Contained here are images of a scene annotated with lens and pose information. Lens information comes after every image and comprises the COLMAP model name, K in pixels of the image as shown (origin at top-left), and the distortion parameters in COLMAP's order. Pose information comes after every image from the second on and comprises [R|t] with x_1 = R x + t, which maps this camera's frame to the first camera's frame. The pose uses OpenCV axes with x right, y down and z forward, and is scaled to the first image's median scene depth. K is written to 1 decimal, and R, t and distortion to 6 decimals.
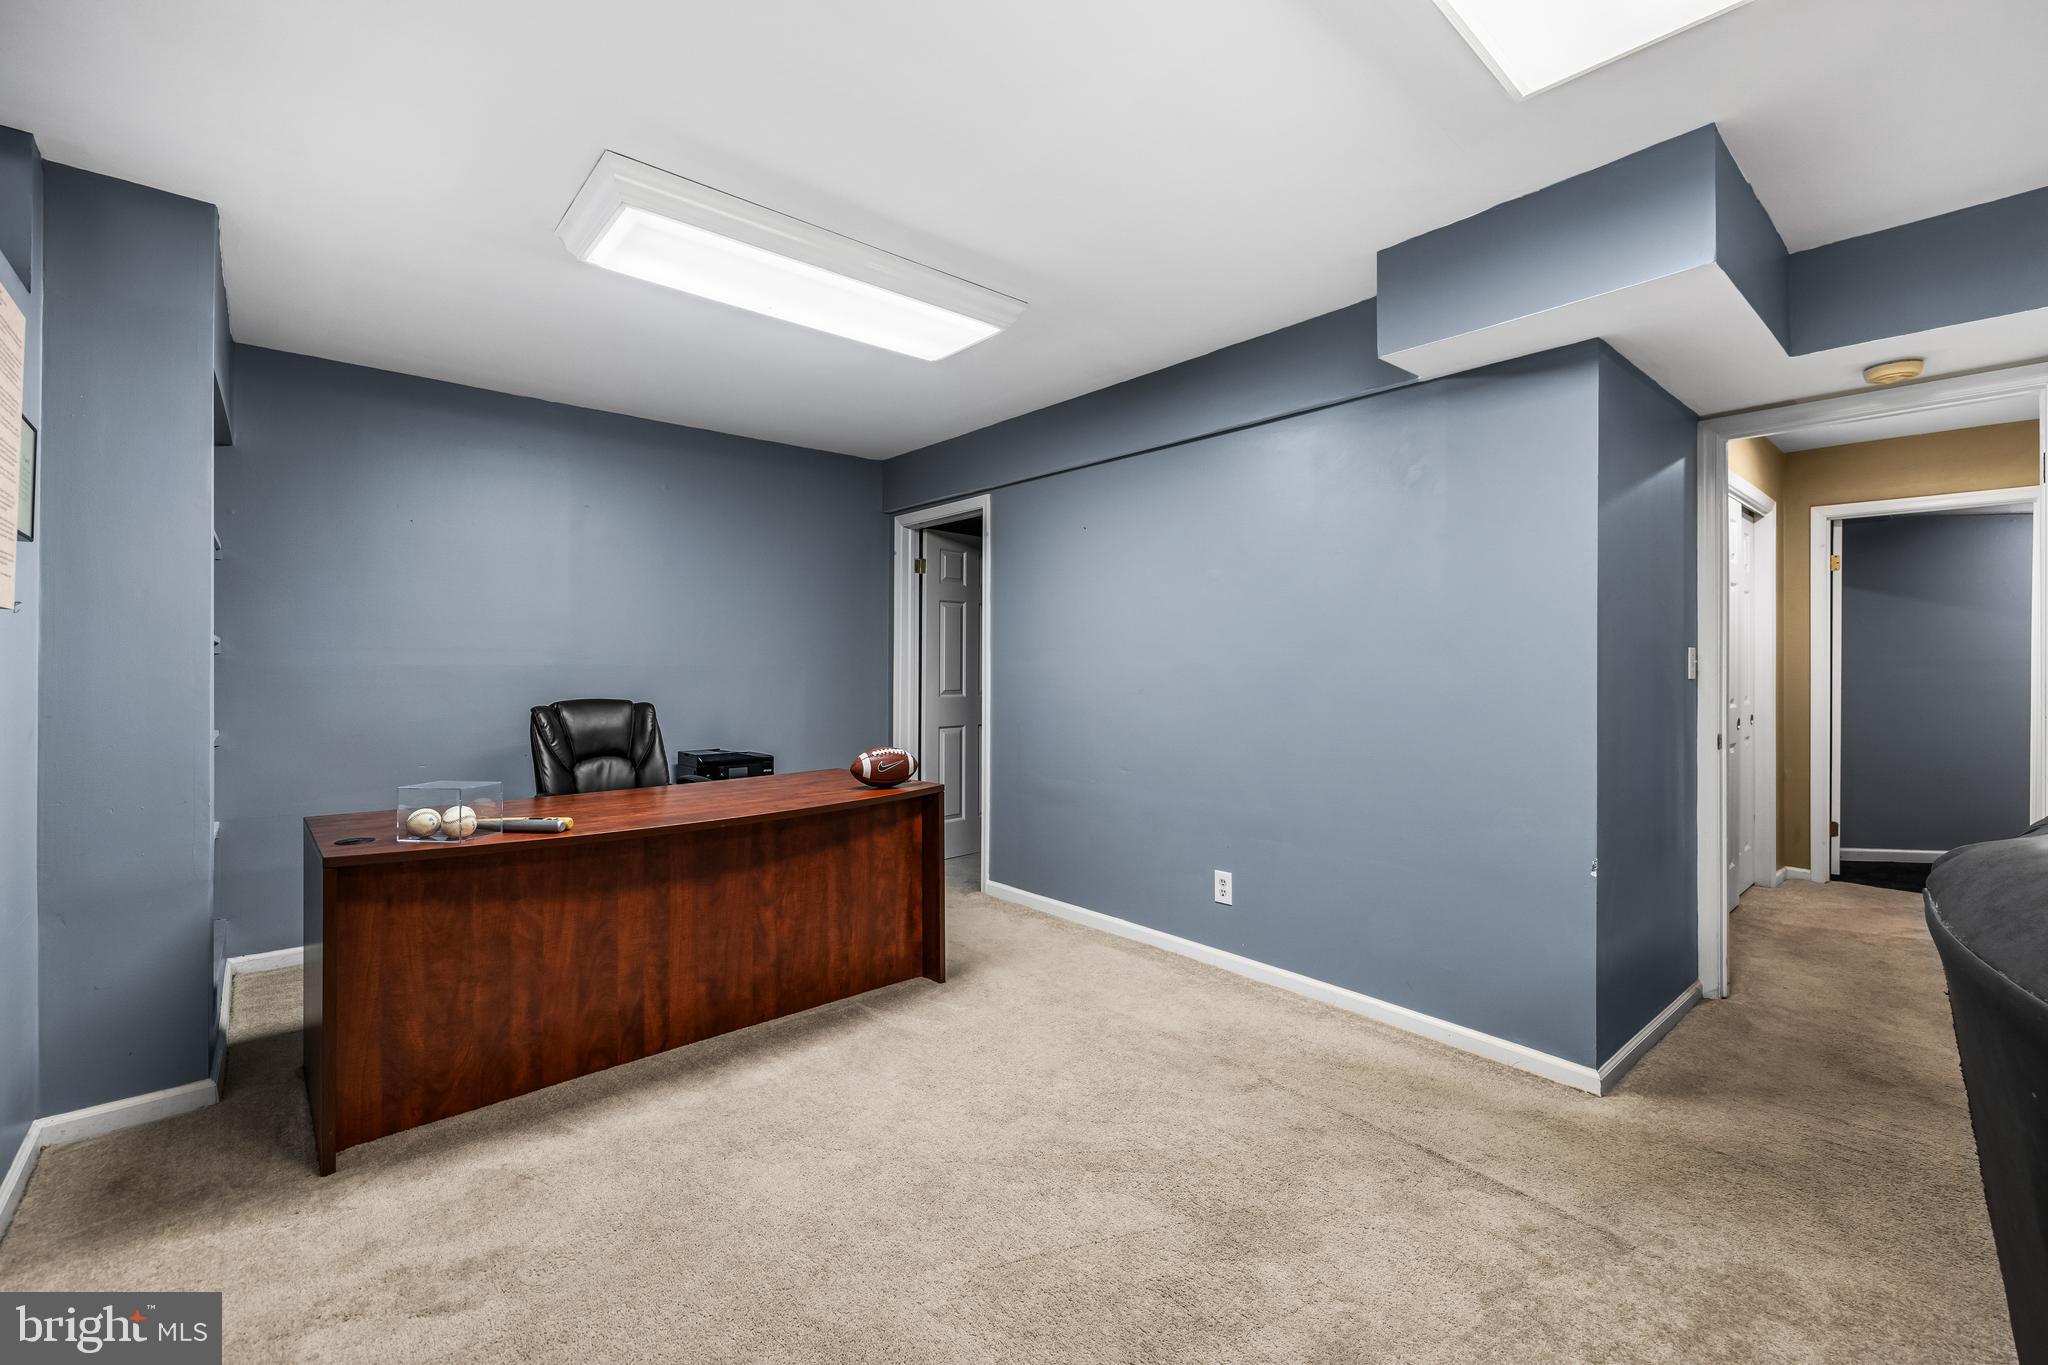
lens RADIAL K [[875.4, 0, 1033.2], [0, 875.4, 662.9], [0, 0, 1]] dist [0.002141, 0.000412]
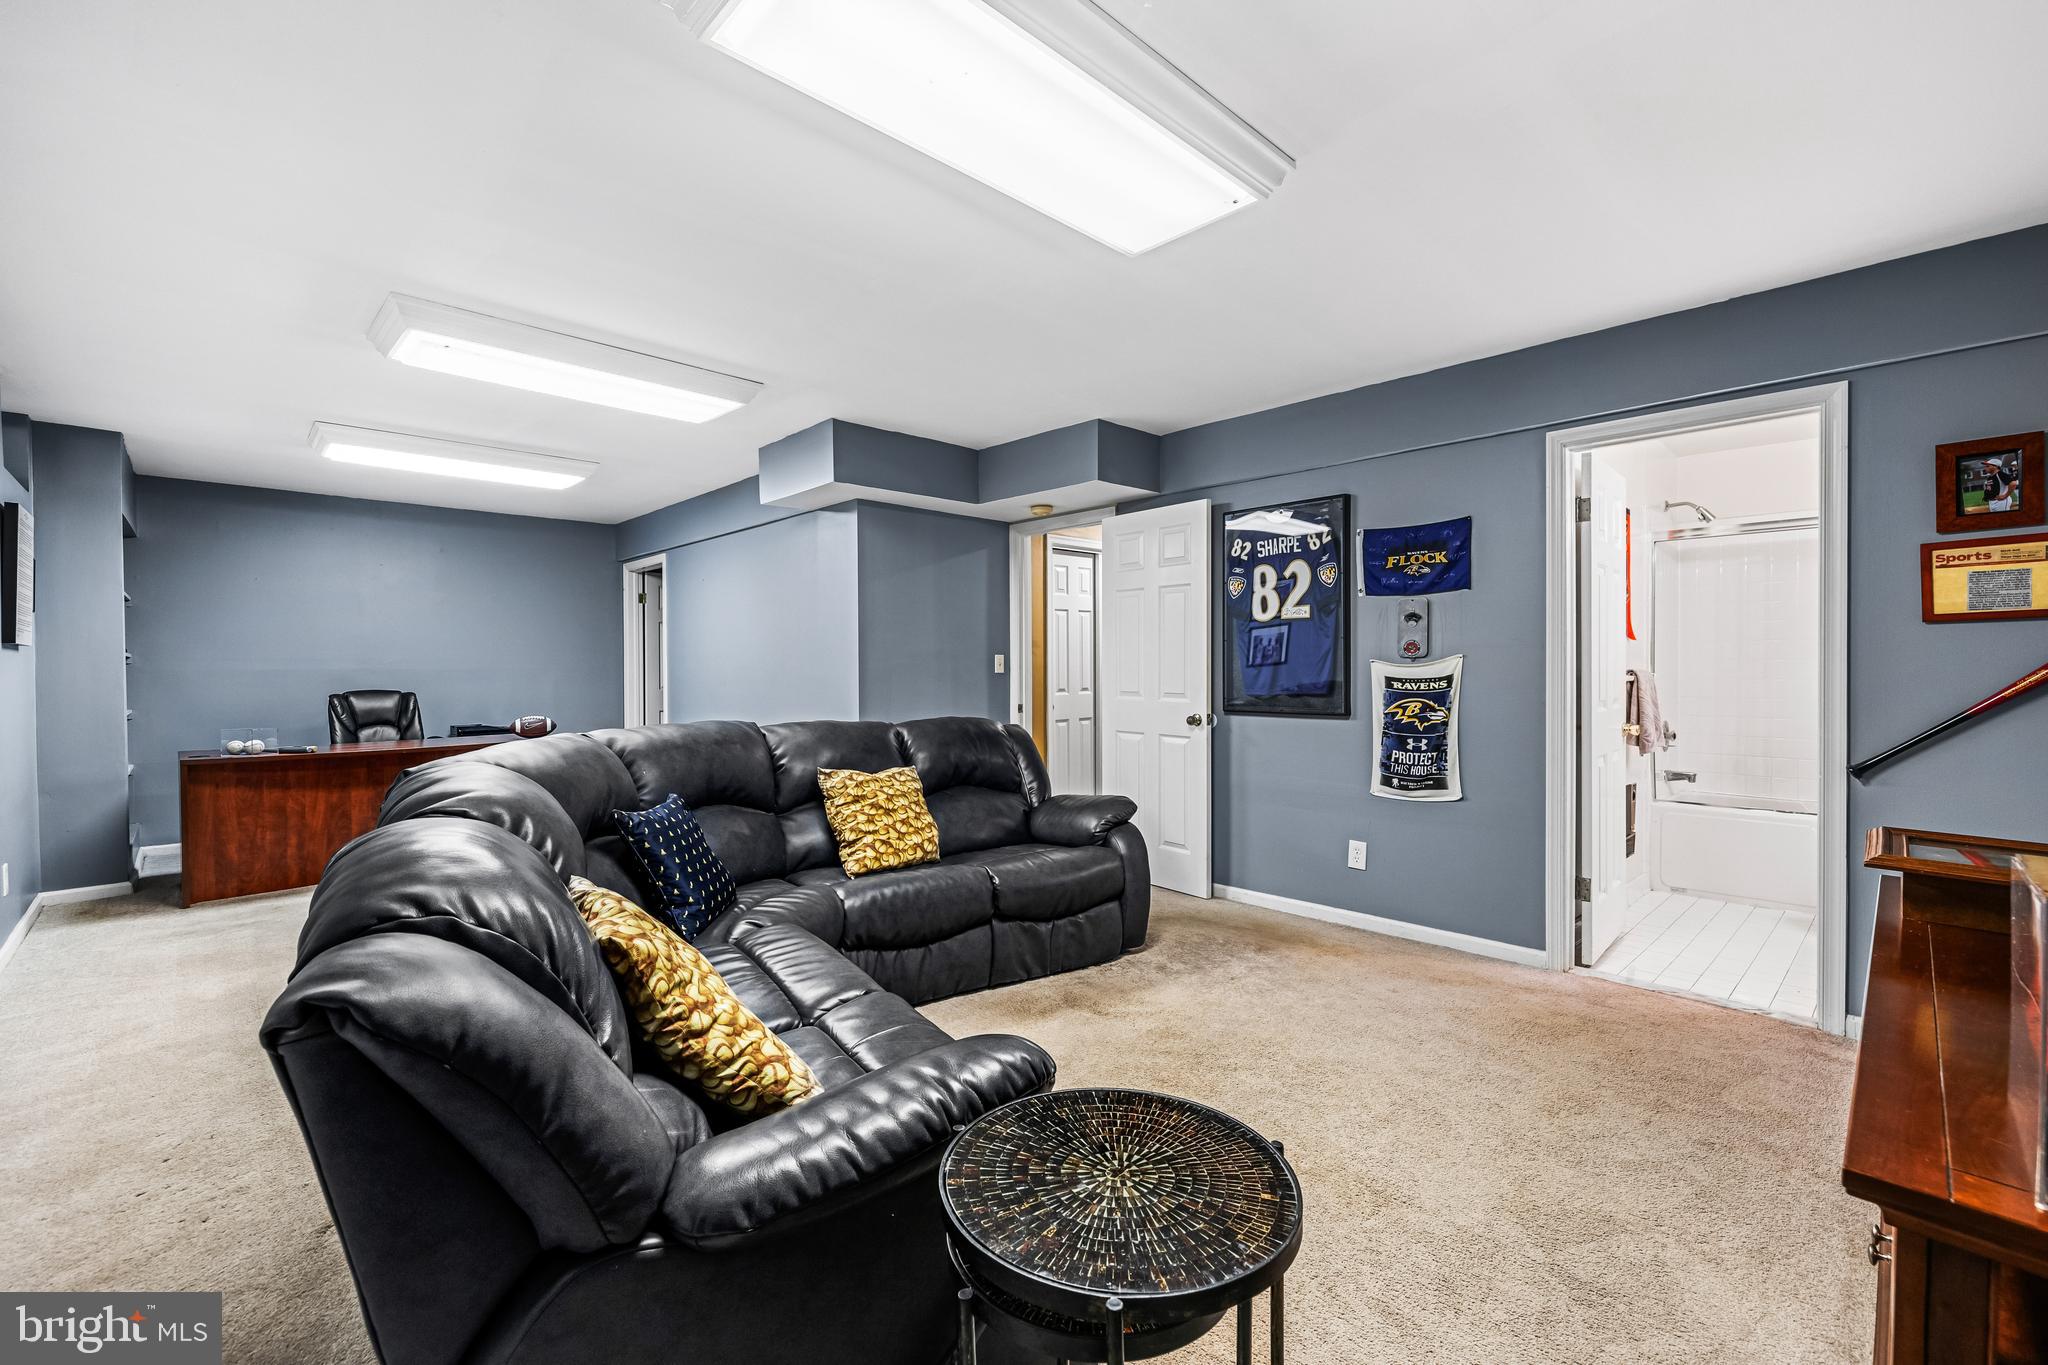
lens RADIAL K [[875.4, 0, 1022.5], [0, 875.4, 680.4], [0, 0, 1]] dist [0.002141, 0.000412]
pose [[0.999229, -0.006064, 0.038795, 0.921355], [0.005391, 0.999834, 0.017426, 0.002827], [-0.038894, -0.017203, 0.999095, -0.962302]]
